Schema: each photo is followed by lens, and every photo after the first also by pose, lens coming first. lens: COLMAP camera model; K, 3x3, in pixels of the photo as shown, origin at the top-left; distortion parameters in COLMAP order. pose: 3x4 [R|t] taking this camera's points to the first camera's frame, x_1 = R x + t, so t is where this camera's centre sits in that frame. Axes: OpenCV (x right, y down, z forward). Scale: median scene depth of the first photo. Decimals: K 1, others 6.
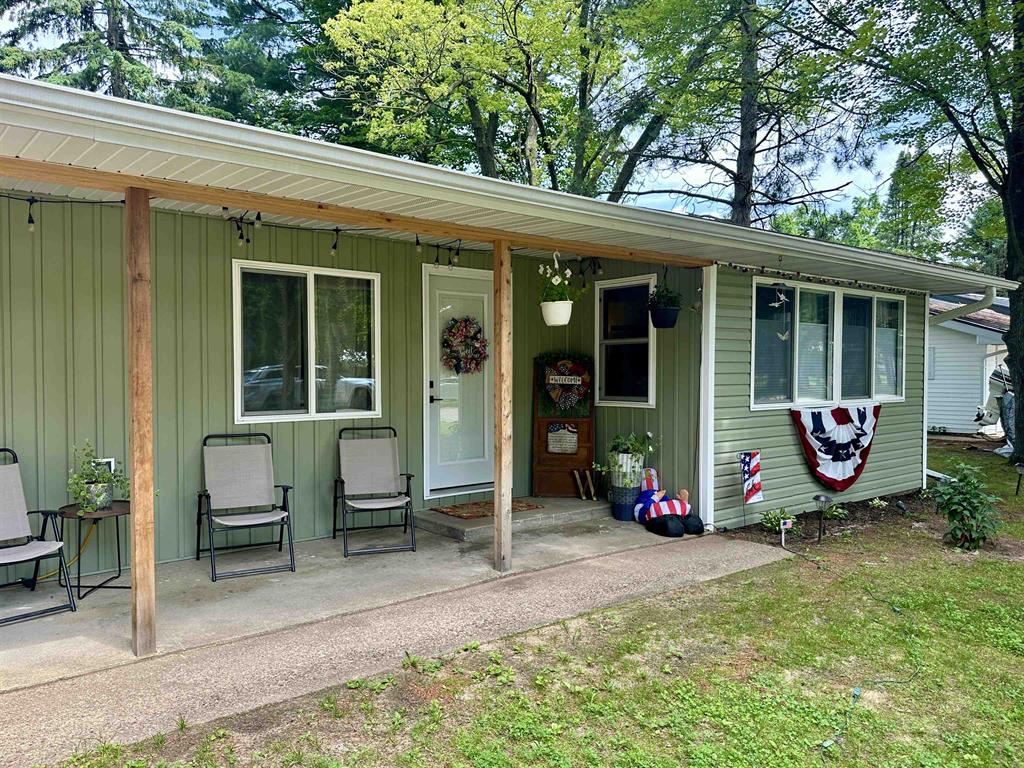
lens RADIAL K [[781.3, 0, 511.4], [0, 781.3, 381.5], [0, 0, 1]] dist [0.014408, 0.001962]
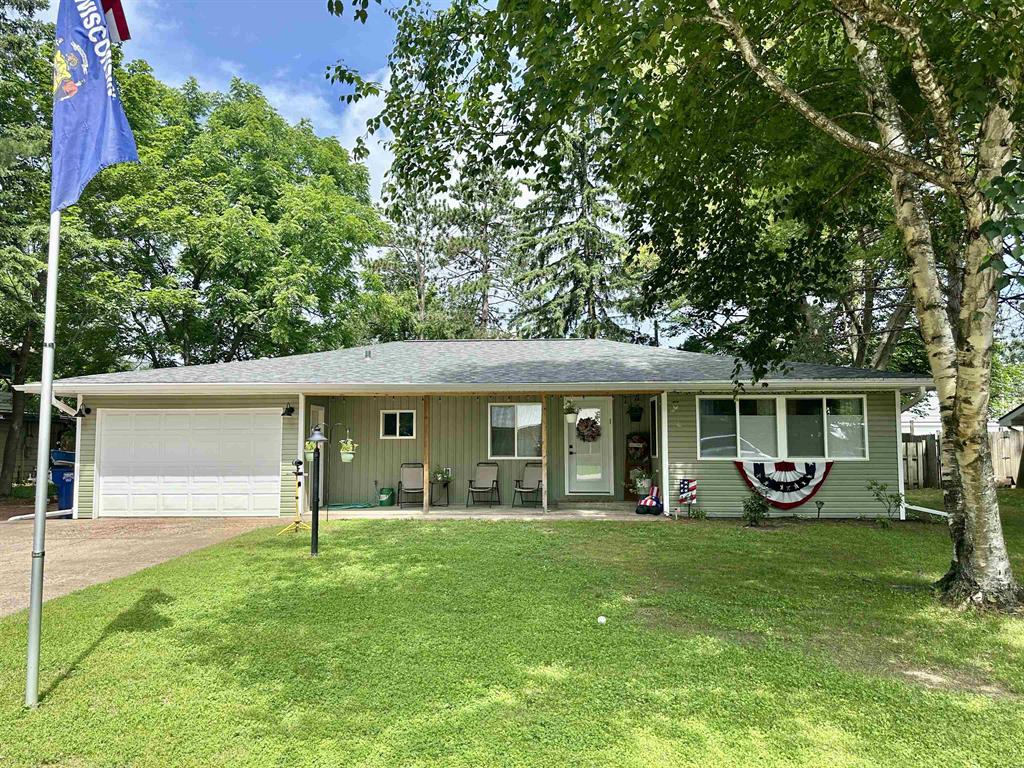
lens RADIAL K [[712.3, 0, 509.6], [0, 712.3, 383.0], [0, 0, 1]] dist [0.000479, -0.001676]
pose [[0.738727, -0.055278, -0.671734, 1.154171], [-0.013163, 0.995258, -0.096376, 0.021326], [0.673876, 0.080038, 0.734497, -0.687676]]
